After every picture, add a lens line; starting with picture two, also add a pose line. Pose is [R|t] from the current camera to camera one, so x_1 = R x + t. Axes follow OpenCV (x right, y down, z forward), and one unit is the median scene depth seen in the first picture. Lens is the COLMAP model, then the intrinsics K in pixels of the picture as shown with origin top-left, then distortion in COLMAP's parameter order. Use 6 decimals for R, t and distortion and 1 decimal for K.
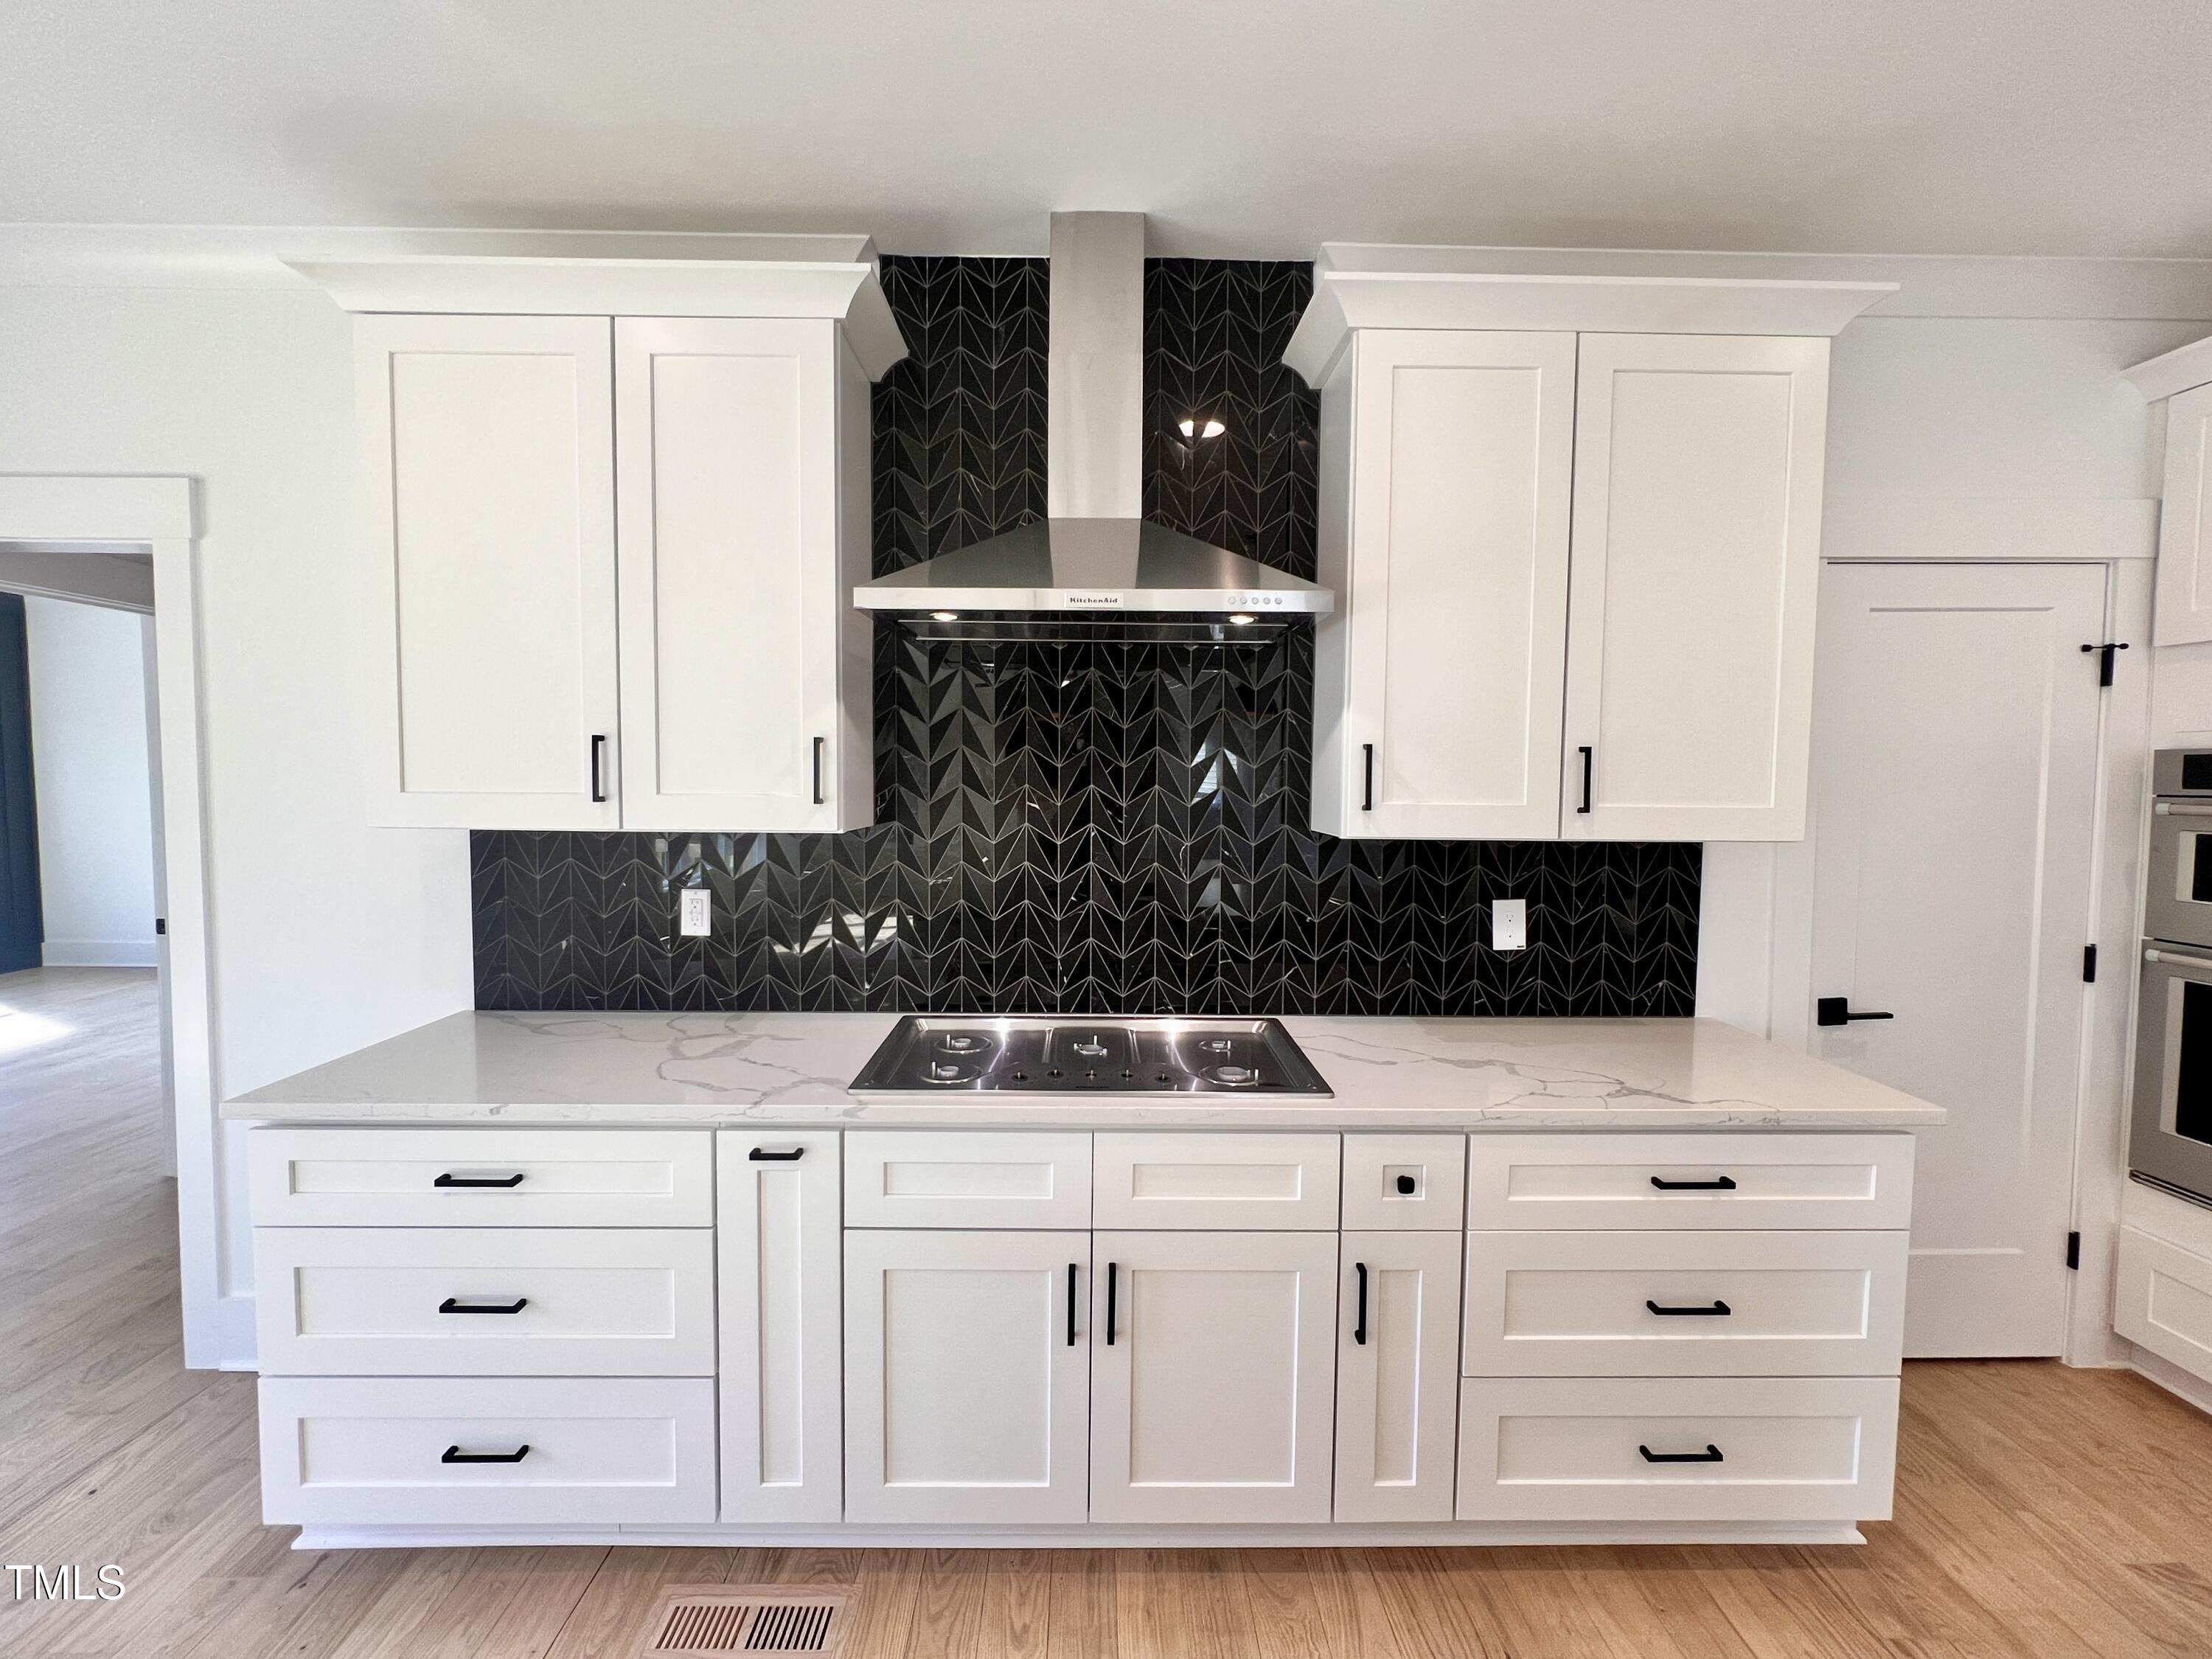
lens RADIAL K [[890.2, 0, 1106.0], [0, 890.2, 829.5], [0, 0, 1]] dist [-0.000965, -0.000537]
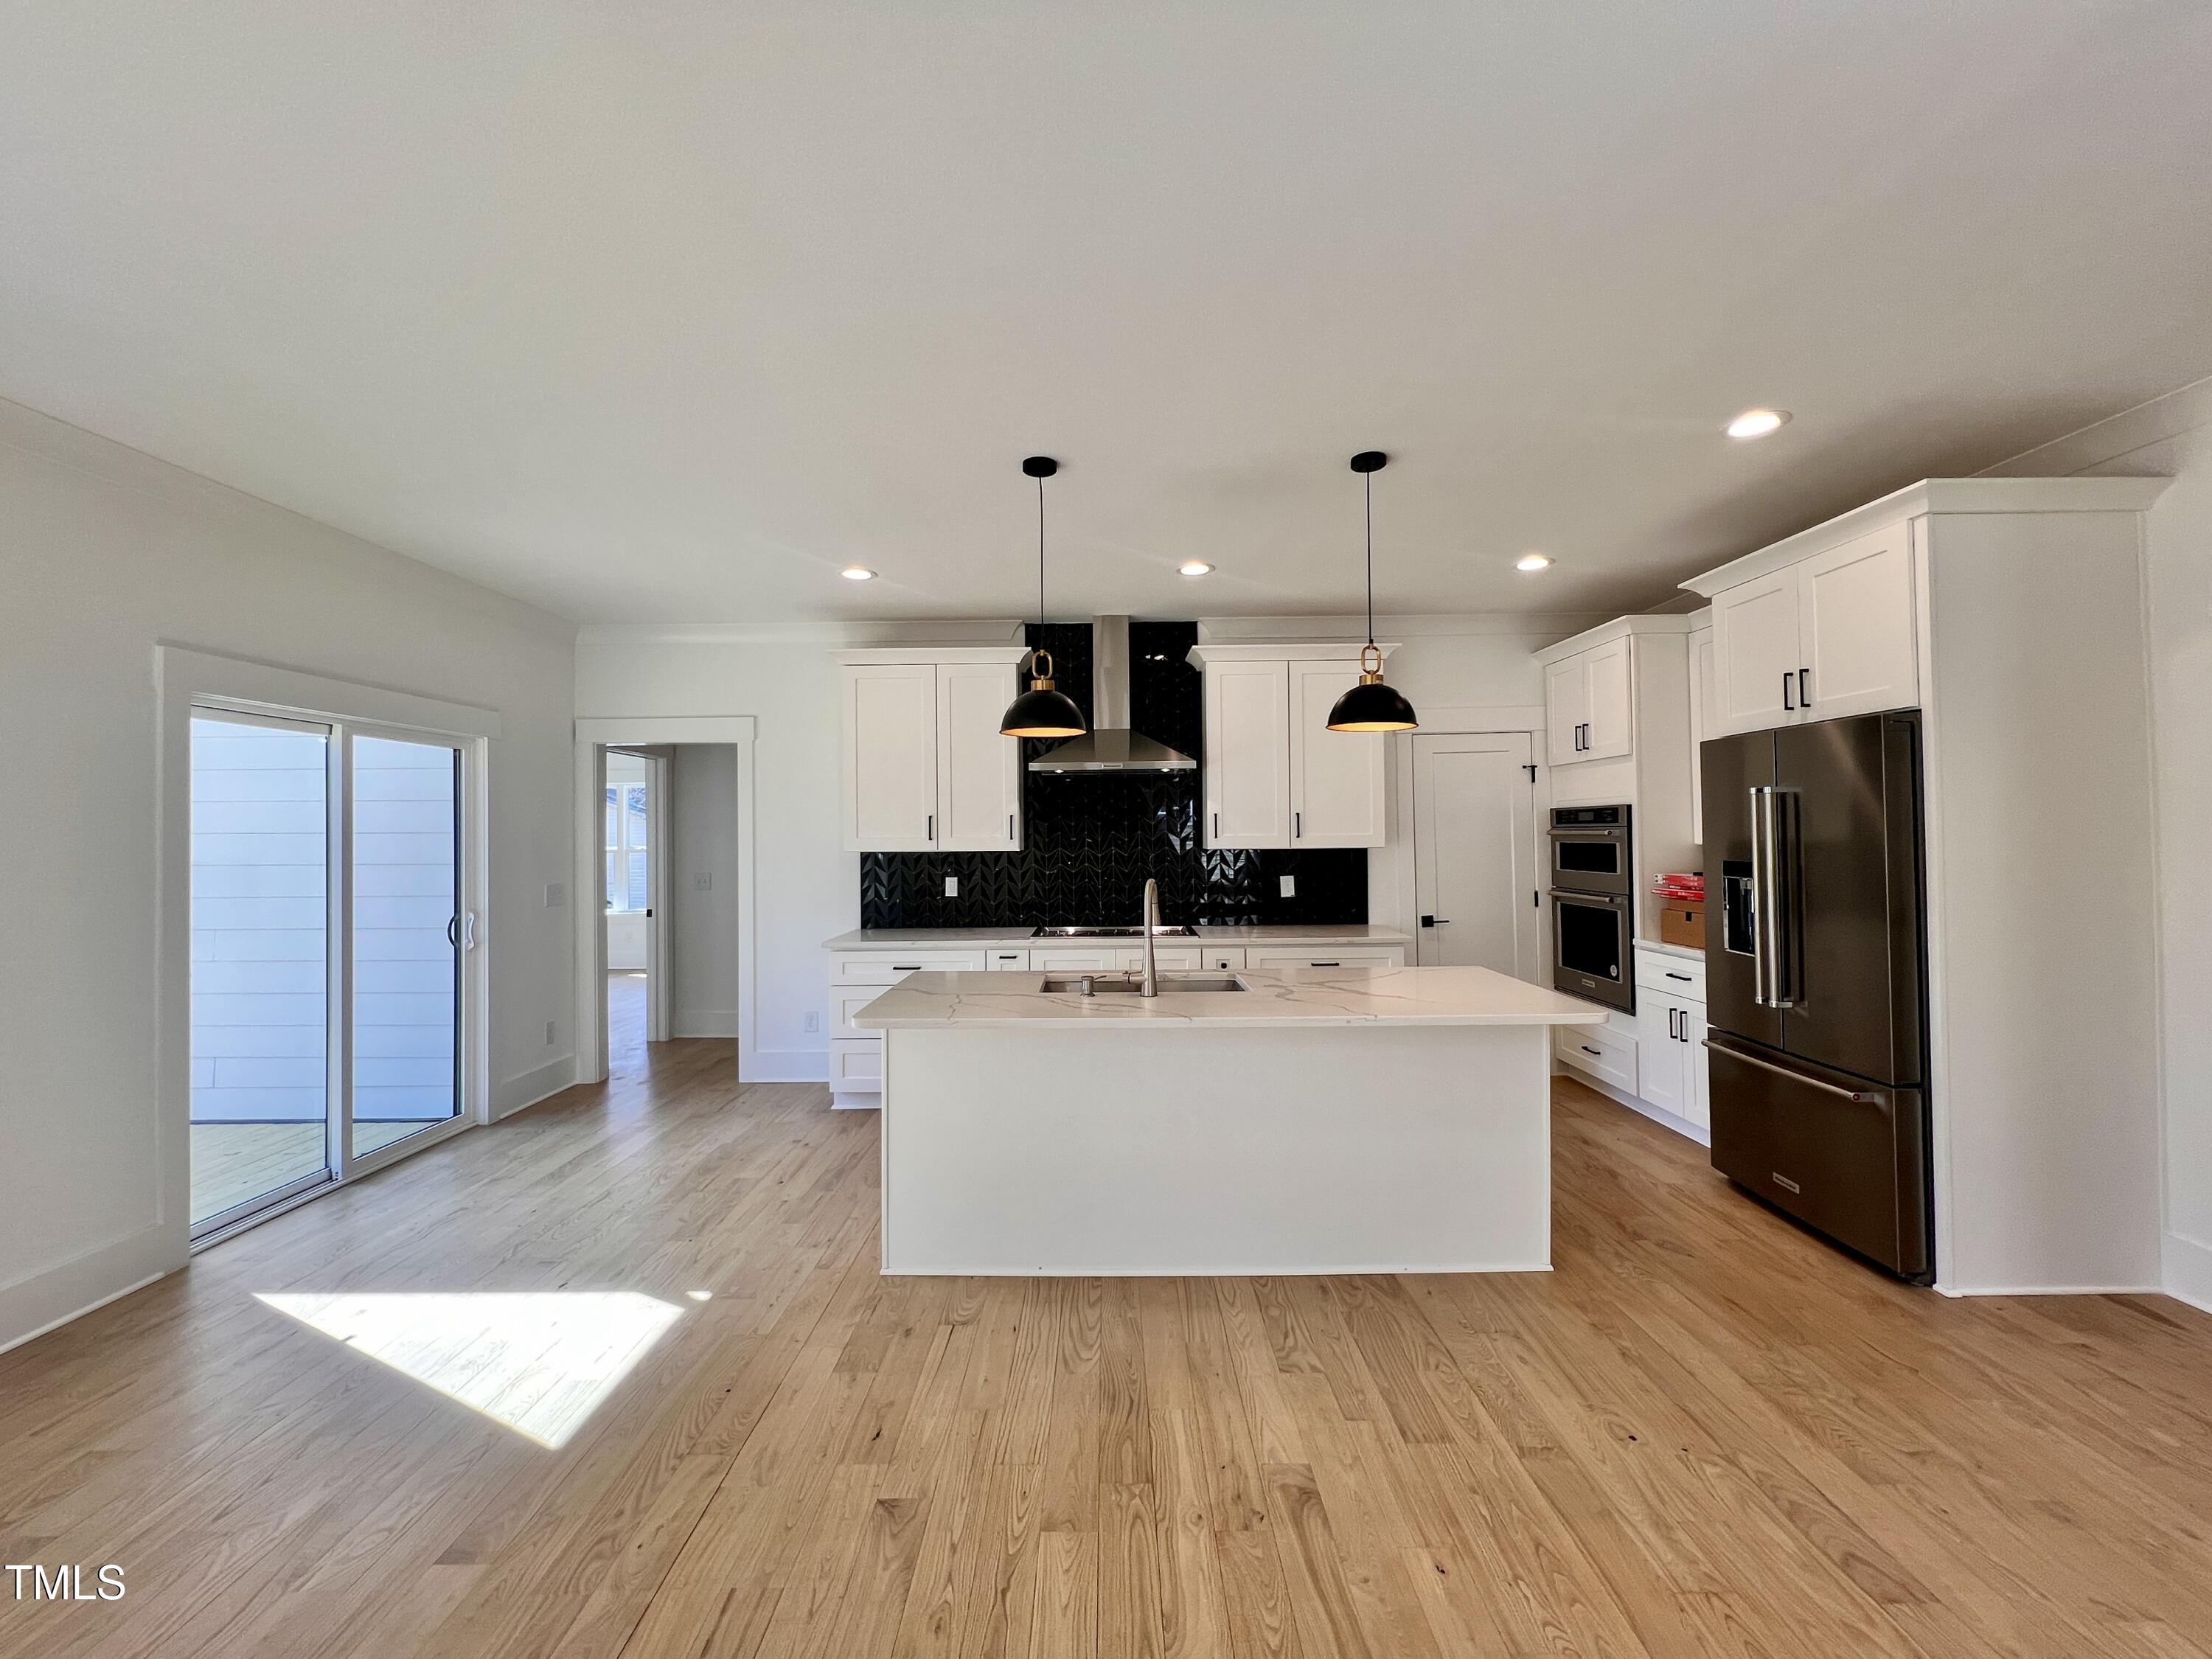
lens RADIAL K [[890.2, 0, 1106.0], [0, 890.2, 829.5], [0, 0, 1]] dist [-0.000965, -0.000537]
pose [[0.999823, -0.018788, 0.000874, -0.036206], [0.018805, 0.997780, -0.063886, 0.101834], [0.000328, 0.063891, 0.997957, -1.458539]]
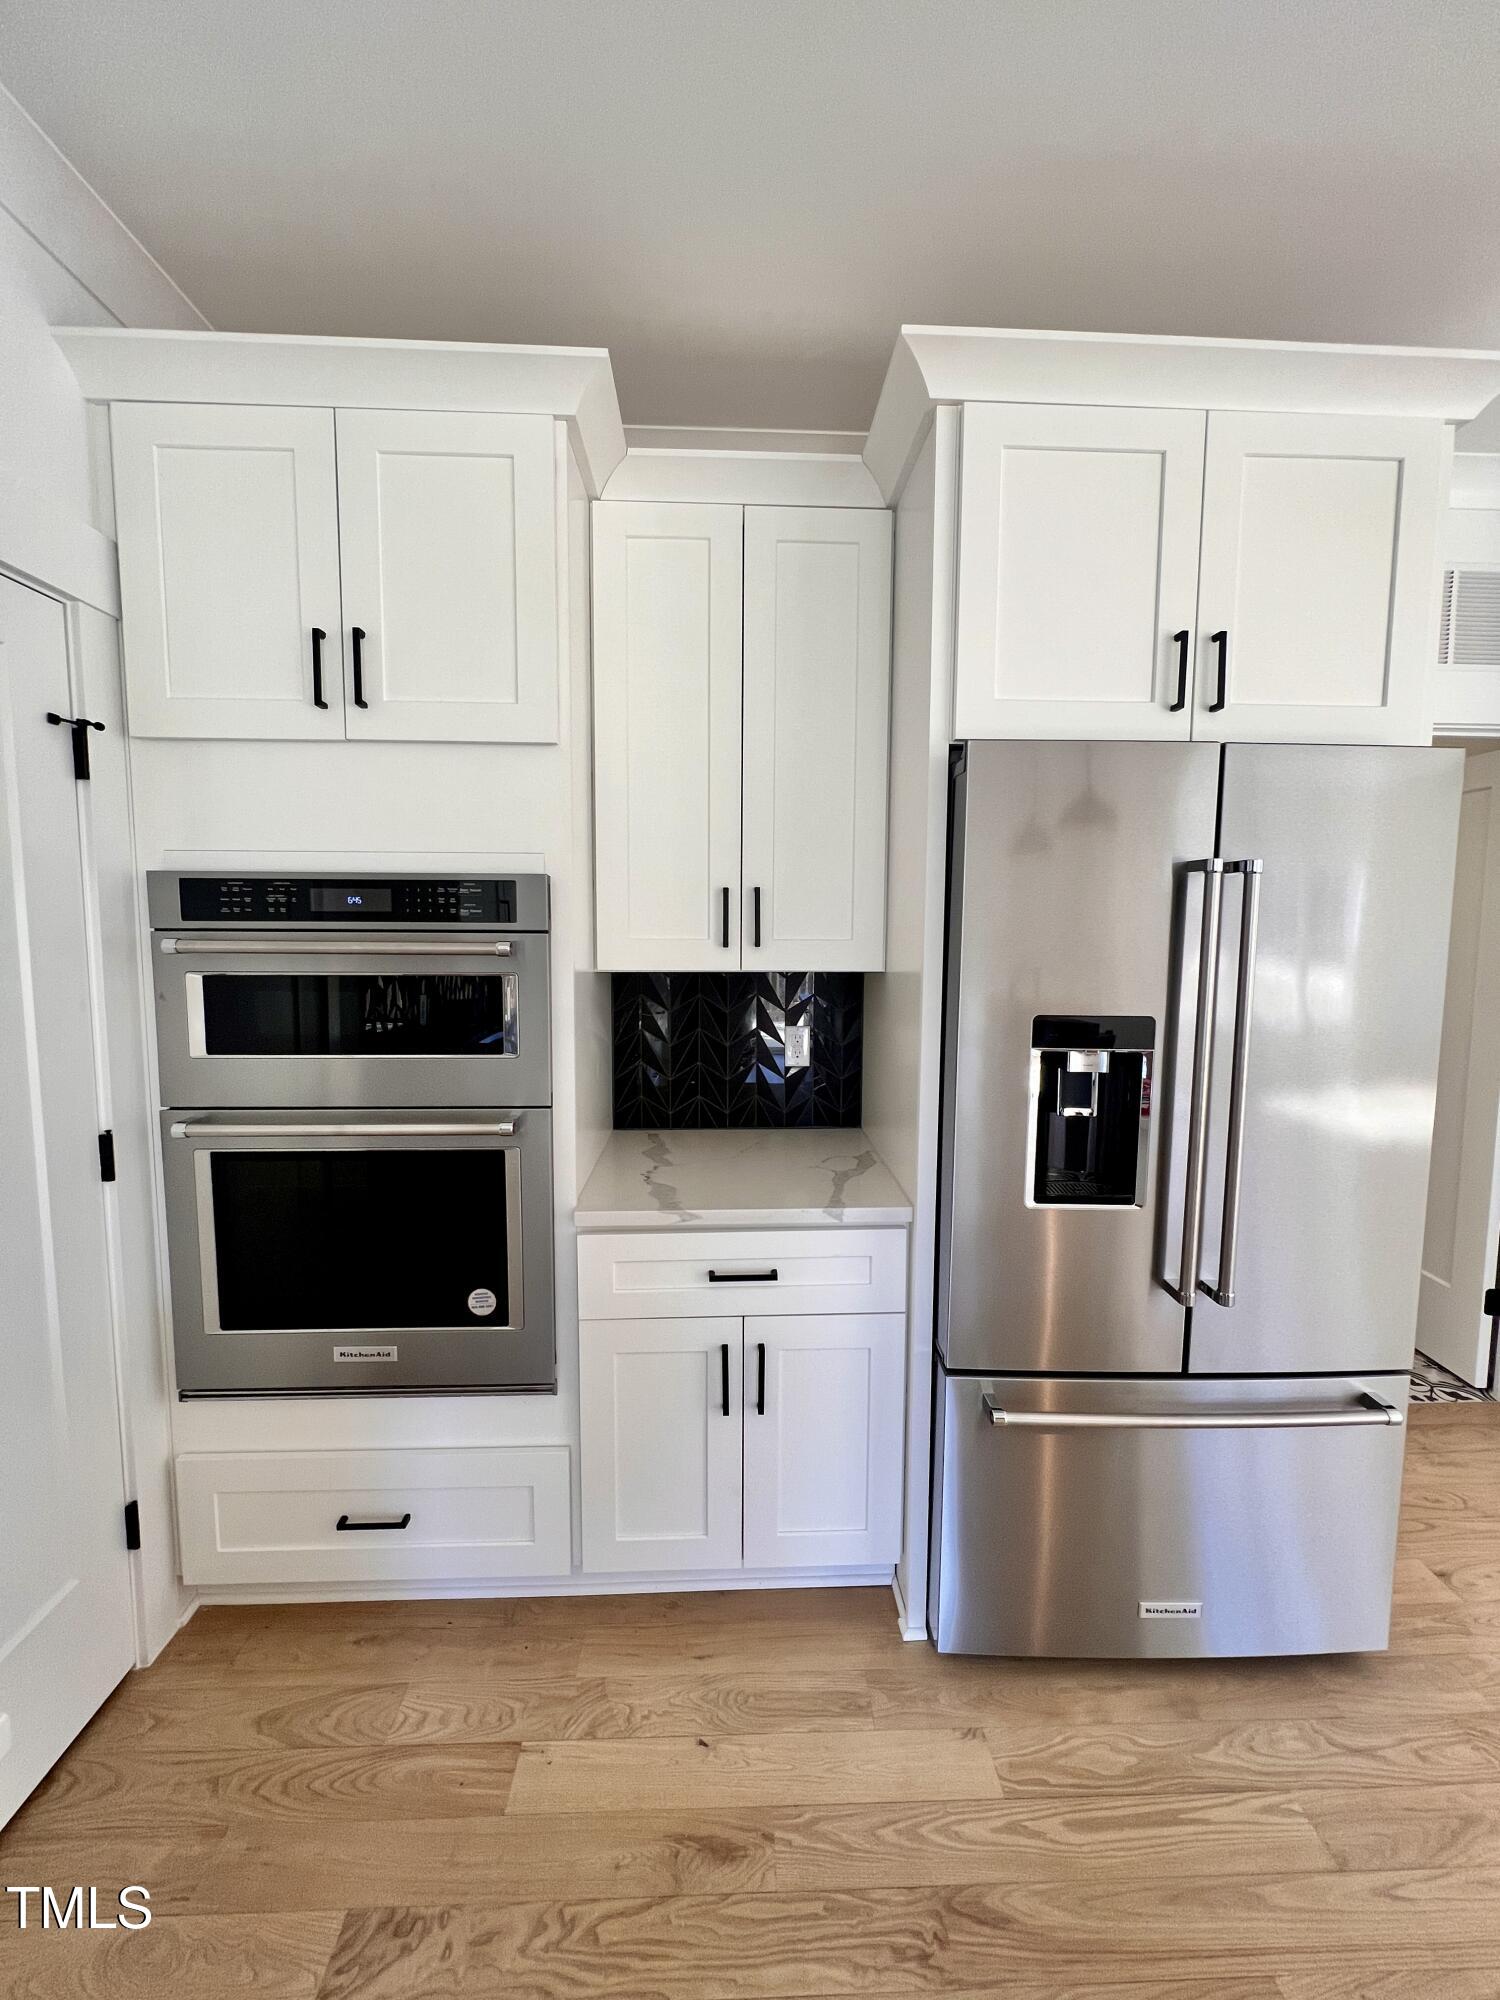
lens RADIAL K [[804.9, 0, 752.2], [0, 804.9, 991.5], [0, 0, 1]] dist [-0.000965, -0.000537]
pose [[-0.041856, -0.088164, 0.995226, 0.455621], [0.046689, 0.994838, 0.090093, -0.023268], [-0.998032, 0.050237, -0.037523, 0.511796]]
